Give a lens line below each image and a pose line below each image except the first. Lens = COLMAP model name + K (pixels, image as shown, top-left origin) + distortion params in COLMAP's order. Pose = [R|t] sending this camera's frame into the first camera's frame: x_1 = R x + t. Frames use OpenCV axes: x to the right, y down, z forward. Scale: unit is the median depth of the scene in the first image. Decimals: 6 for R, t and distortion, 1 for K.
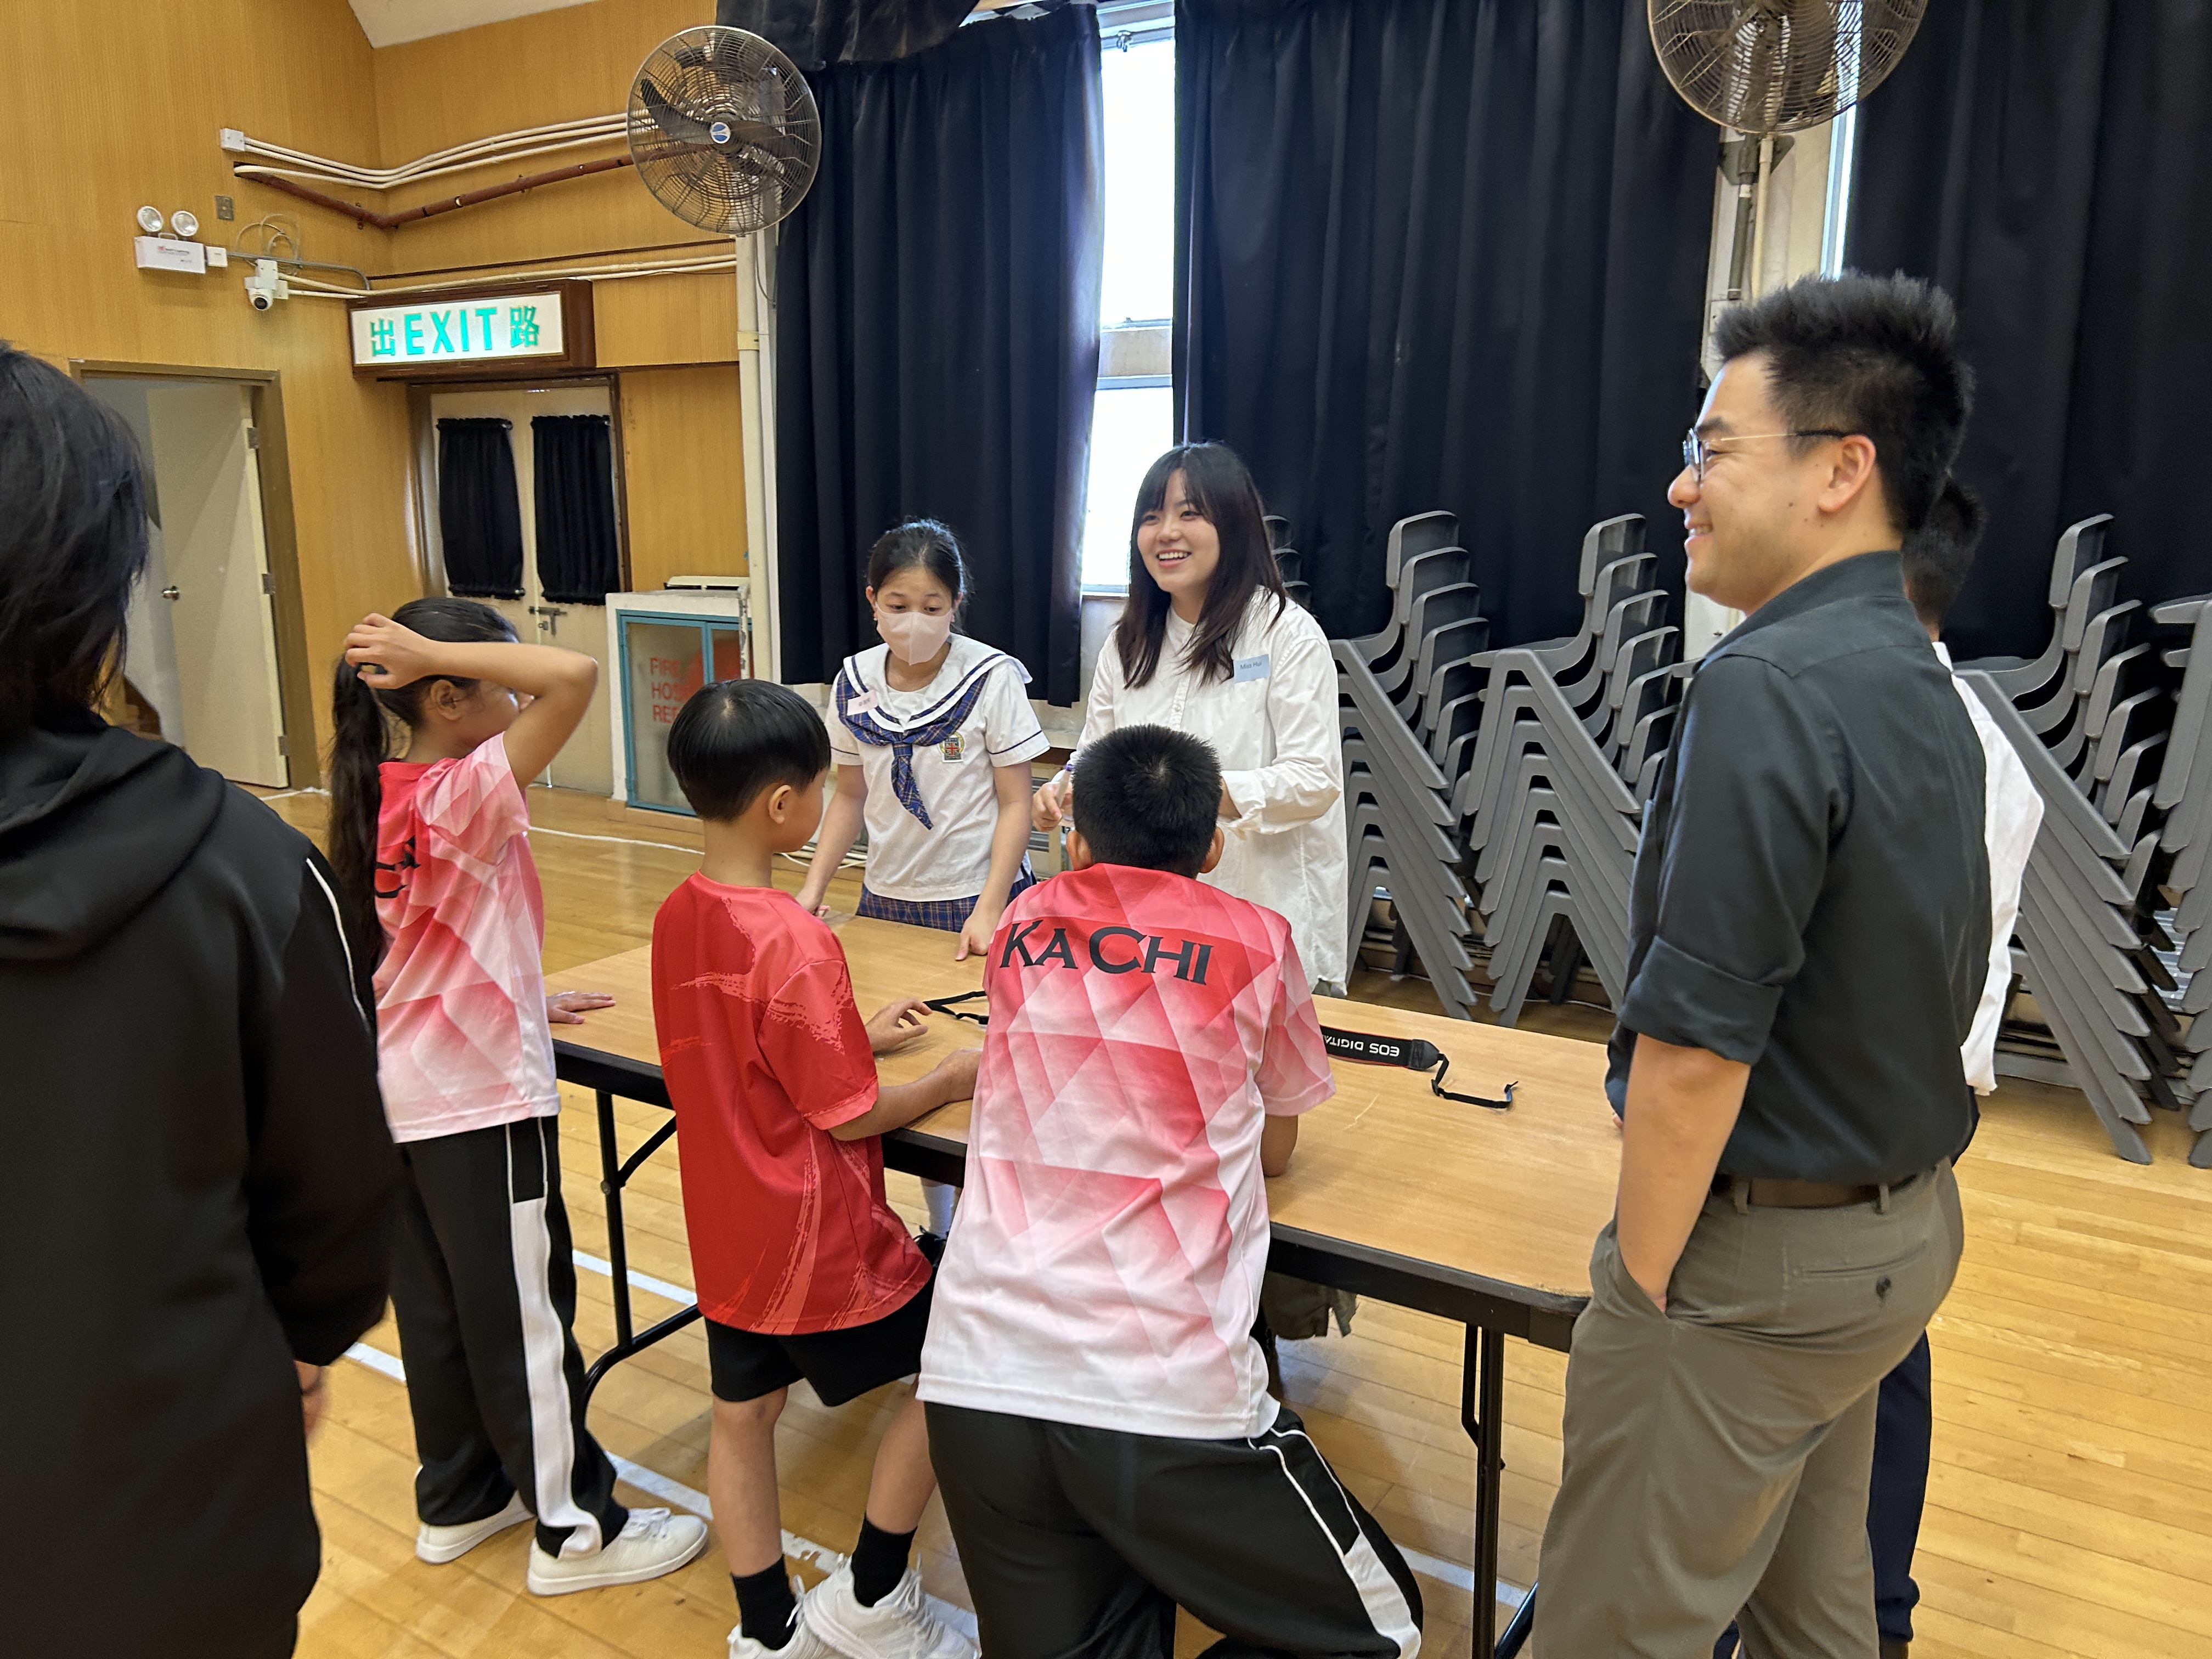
lens RADIAL K [[1738.6, 0, 1099.3], [0, 1738.6, 831.9], [0, 0, 1]] dist [0.037289, -0.001302]
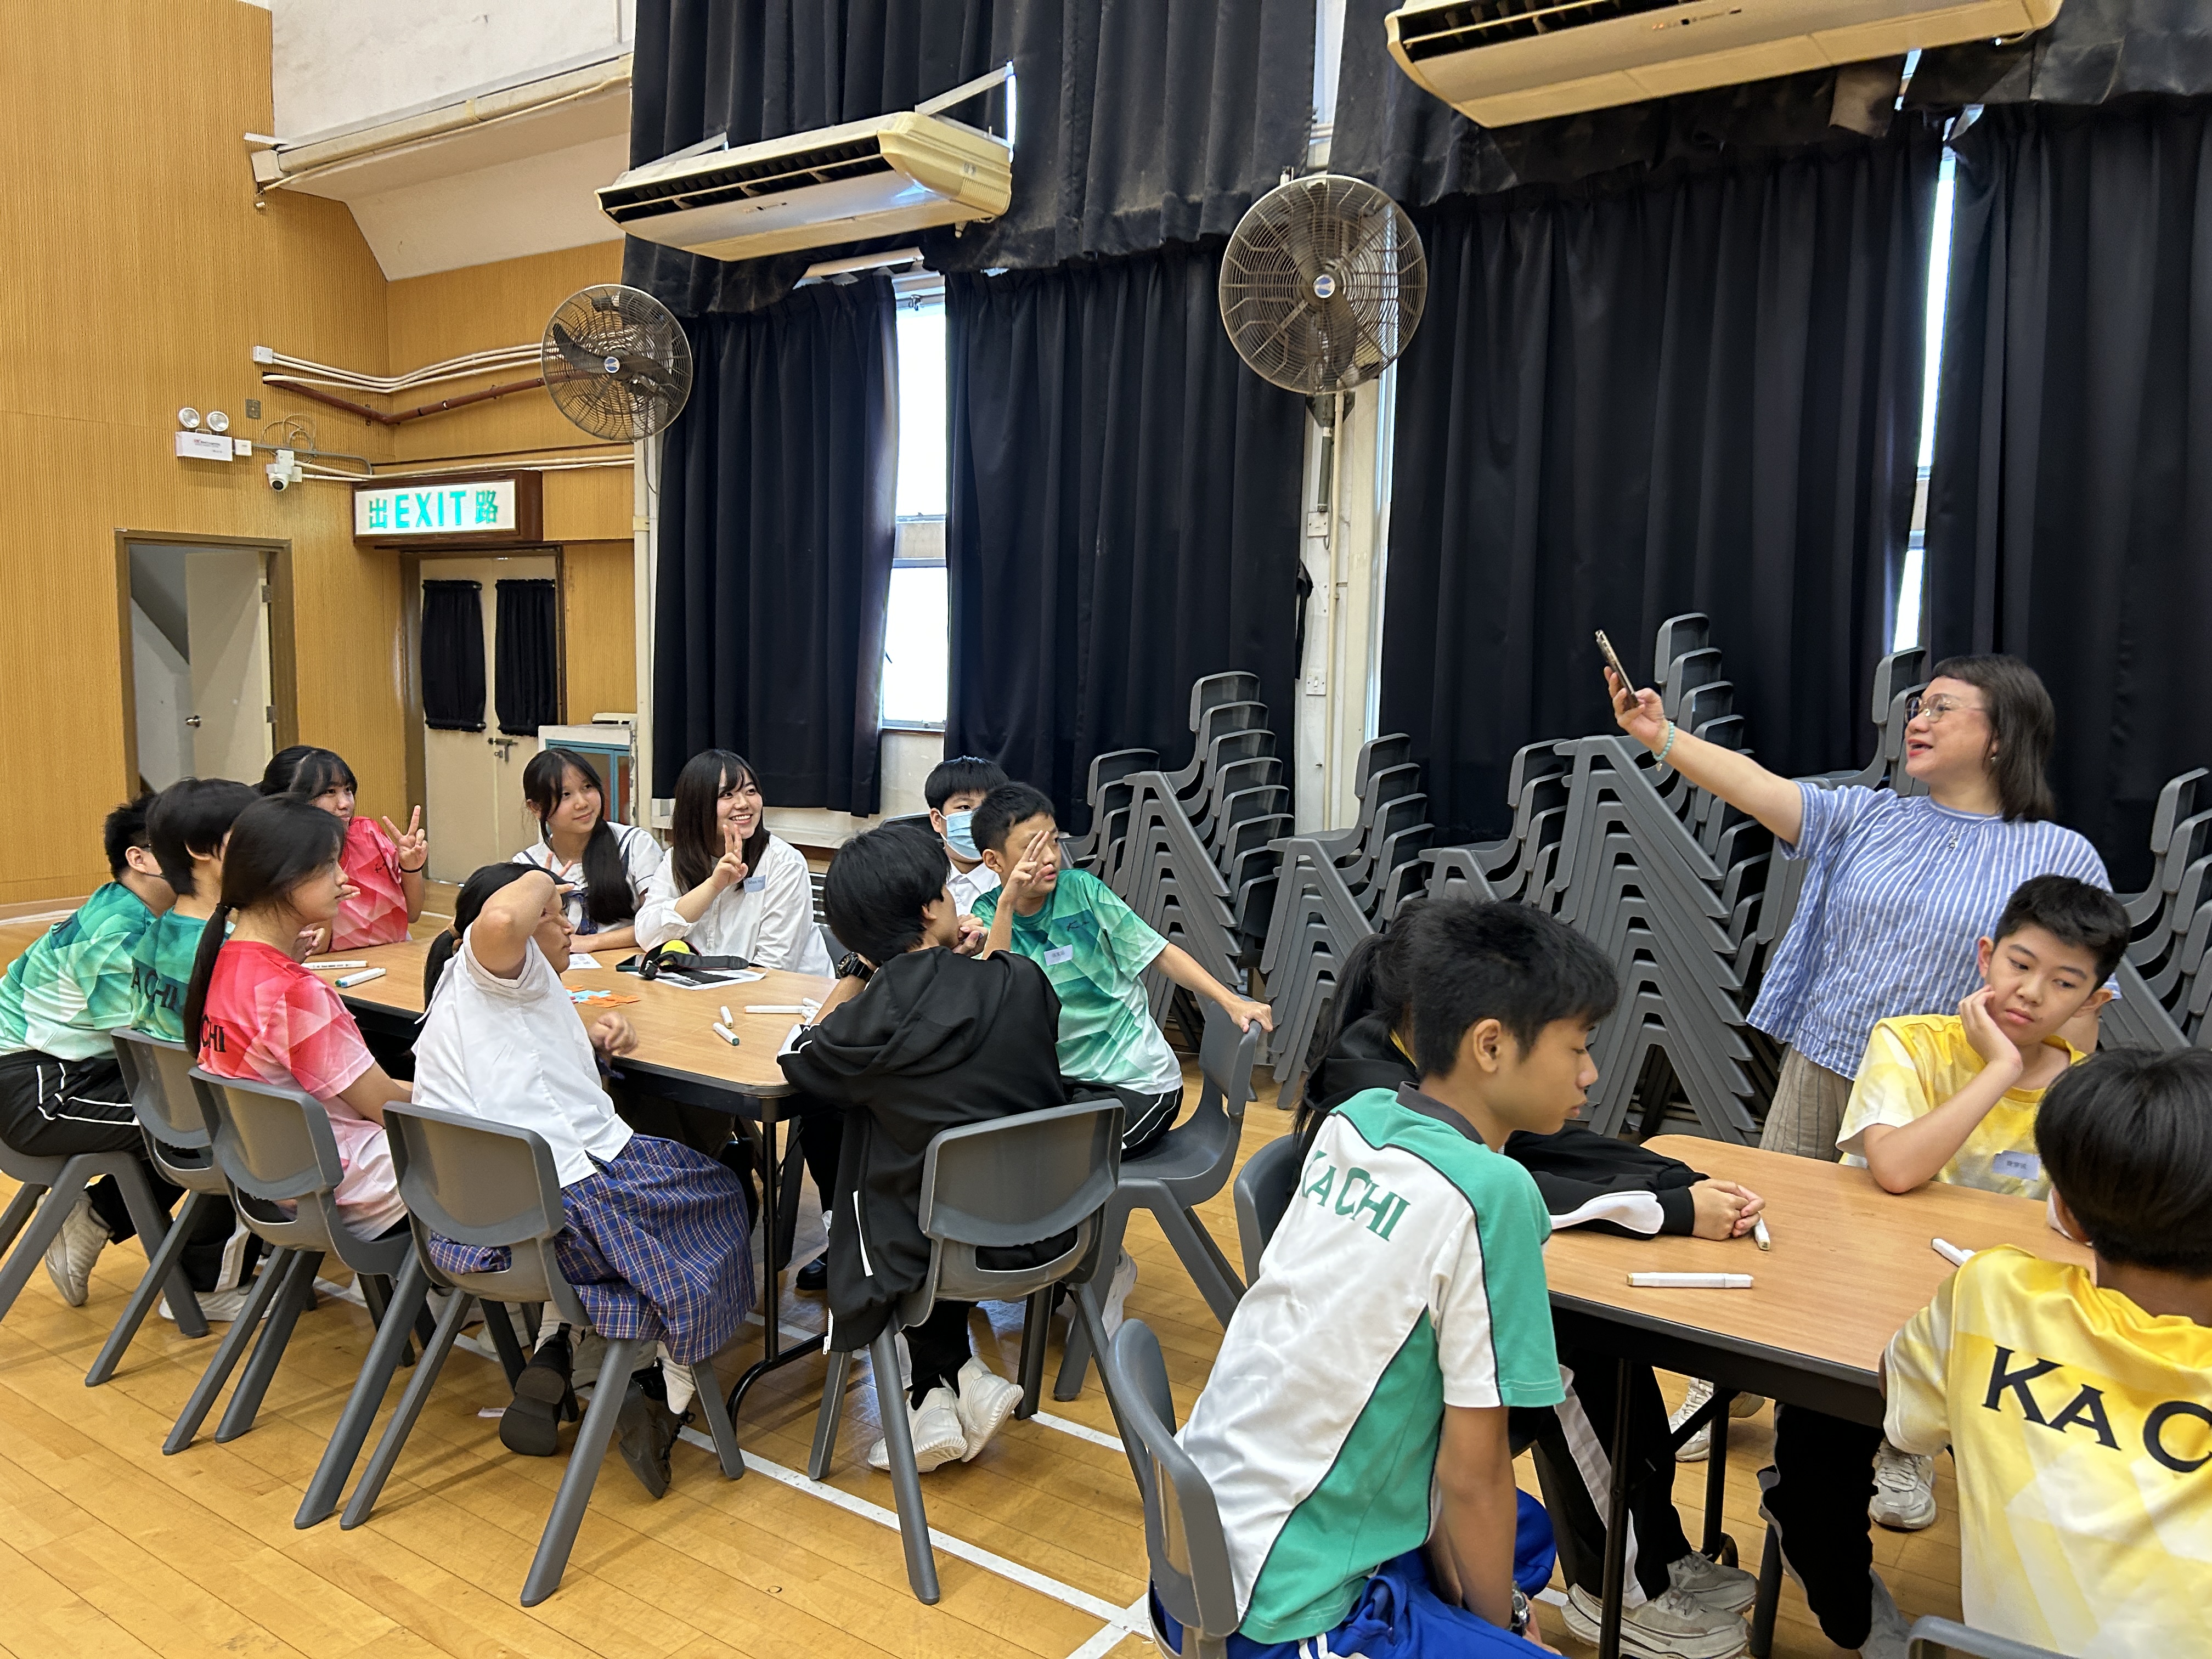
lens RADIAL K [[1738.6, 0, 1107.8], [0, 1738.6, 835.8], [0, 0, 1]] dist [0.037289, -0.001302]
pose [[0.999043, 0.021818, -0.037900, 0.147901], [-0.025125, 0.995704, -0.089114, 0.033700], [0.035793, 0.089981, 0.995300, -0.162926]]
